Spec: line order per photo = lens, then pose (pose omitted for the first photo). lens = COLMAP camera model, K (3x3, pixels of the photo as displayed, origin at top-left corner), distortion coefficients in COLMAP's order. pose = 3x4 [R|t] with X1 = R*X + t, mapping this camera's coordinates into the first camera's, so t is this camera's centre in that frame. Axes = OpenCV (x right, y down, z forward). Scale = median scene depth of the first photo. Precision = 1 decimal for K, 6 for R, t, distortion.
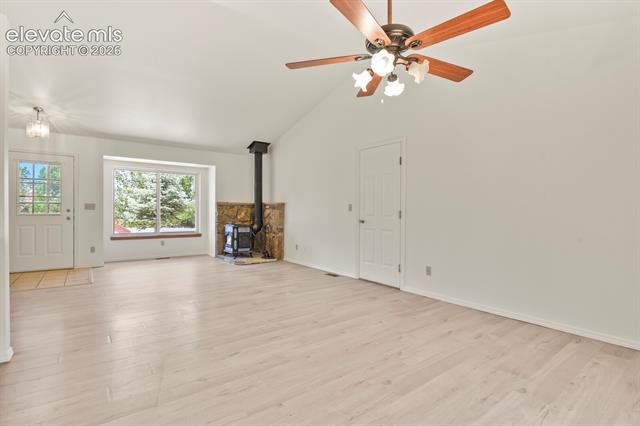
lens RADIAL K [[309.4, 0, 324.7], [0, 309.4, 213.8], [0, 0, 1]] dist [-0.010271, -0.001341]
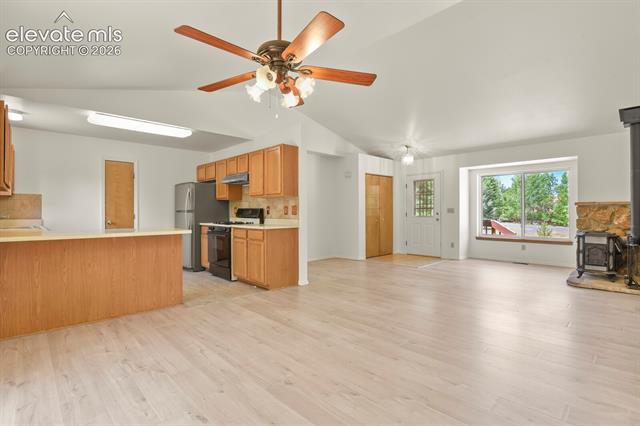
lens RADIAL K [[309.4, 0, 324.7], [0, 309.4, 213.8], [0, 0, 1]] dist [-0.010271, -0.001341]
pose [[0.120805, -0.001266, -0.992676, 0.483261], [-0.005214, 0.999985, -0.001910, -0.005703], [0.992663, 0.005407, 0.120796, 0.387573]]
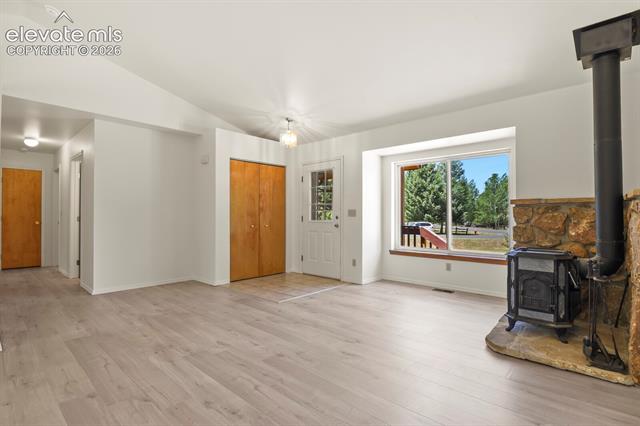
lens RADIAL K [[313.0, 0, 323.5], [0, 313.0, 213.4], [0, 0, 1]] dist [-0.012000, -0.001675]
pose [[0.179413, -0.014873, -0.983661, 0.112572], [-0.009482, 0.999813, -0.016846, -0.007028], [0.983728, 0.012349, 0.179238, 0.869146]]
